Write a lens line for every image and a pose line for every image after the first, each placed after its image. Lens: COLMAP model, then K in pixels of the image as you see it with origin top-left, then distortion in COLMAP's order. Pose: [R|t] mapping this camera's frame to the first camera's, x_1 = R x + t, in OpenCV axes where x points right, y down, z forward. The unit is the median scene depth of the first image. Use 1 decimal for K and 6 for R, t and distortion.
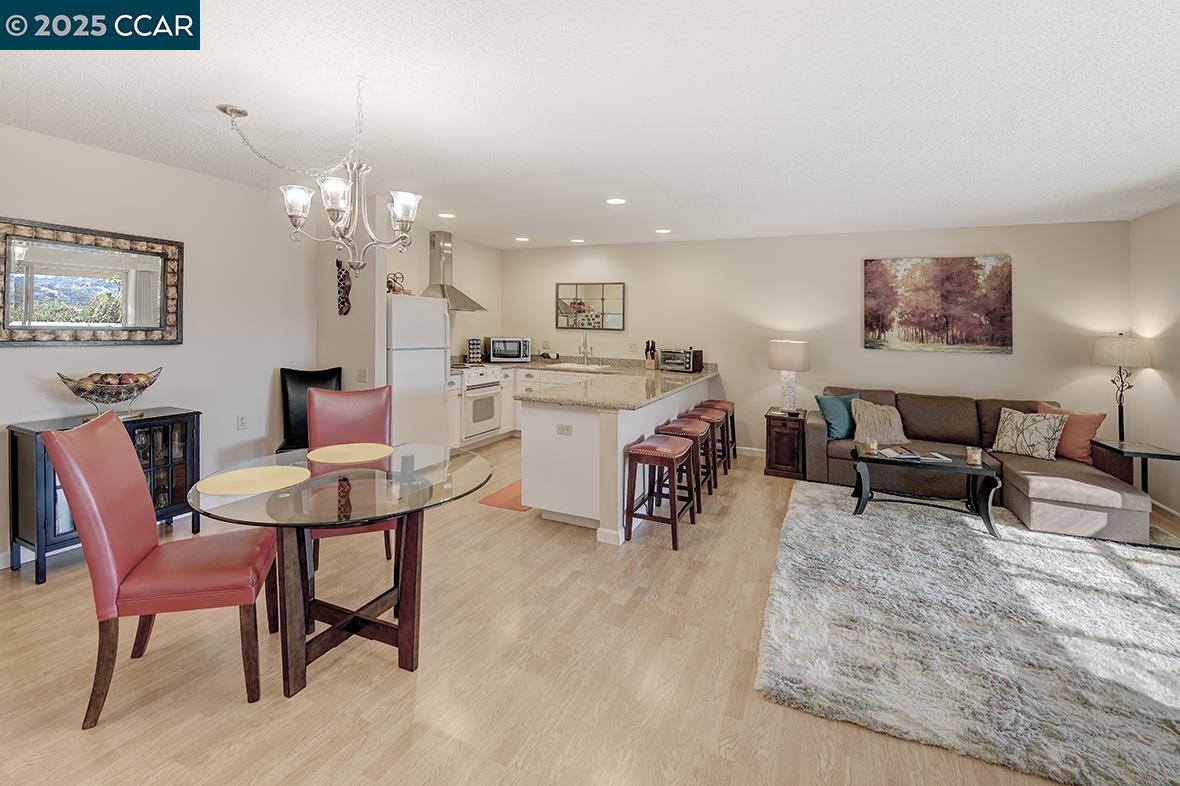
lens RADIAL K [[497.1, 0, 573.8], [0, 497.1, 329.4], [0, 0, 1]] dist [-0.016675, -0.000418]
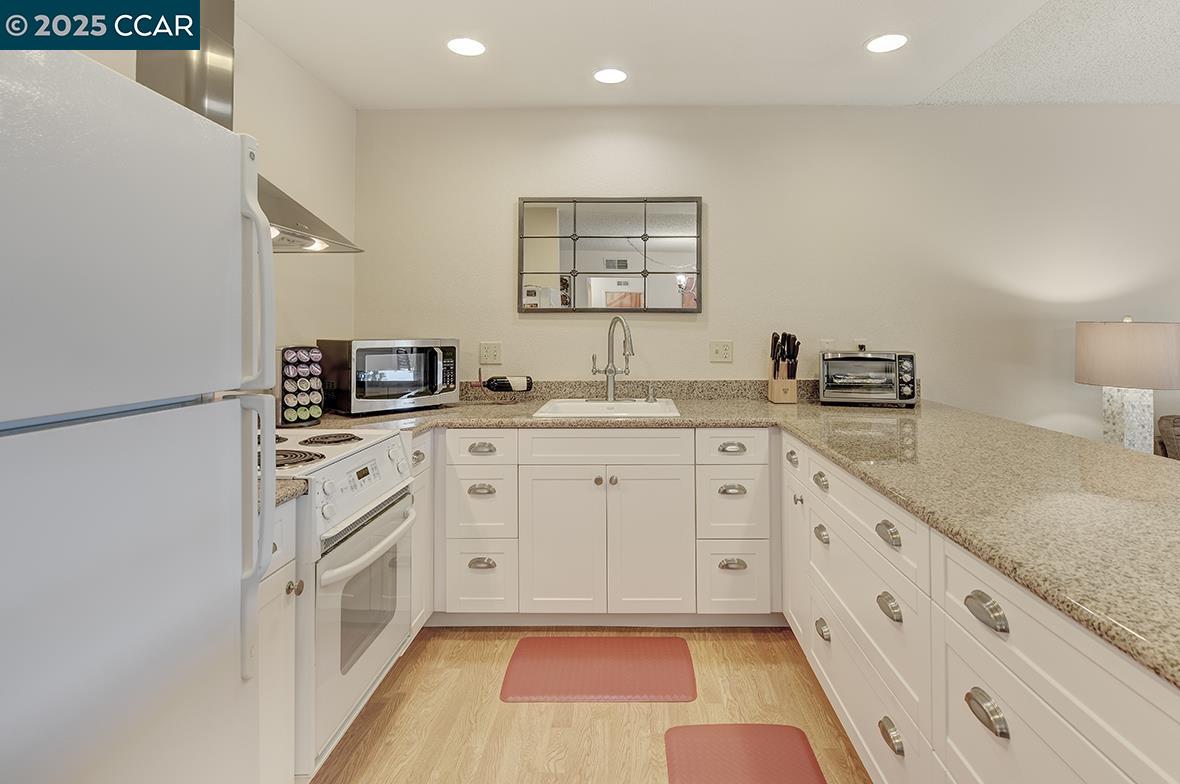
lens RADIAL K [[633.5, 0, 617.3], [0, 633.5, 314.8], [0, 0, 1]] dist [-0.001920, -0.000312]
pose [[0.922096, -0.019115, 0.386488, -0.202173], [0.029234, 0.999366, -0.020320, 0.016263], [-0.385854, 0.030035, 0.922071, 0.665258]]
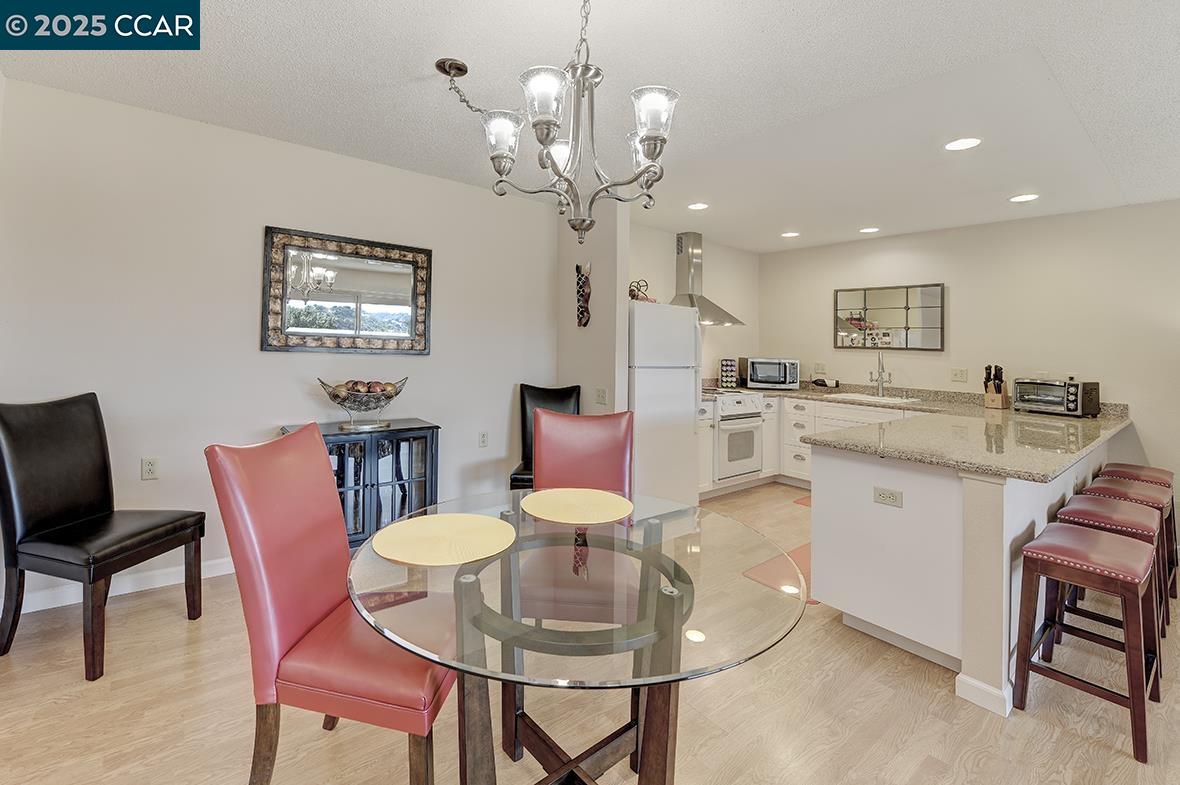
lens RADIAL K [[497.1, 0, 573.8], [0, 497.1, 328.9], [0, 0, 1]] dist [-0.016675, -0.000418]
pose [[0.888980, -0.010278, -0.457830, -0.055981], [-0.013426, 0.998733, -0.048491, 0.014377], [0.457748, 0.049255, 0.887716, 0.158055]]
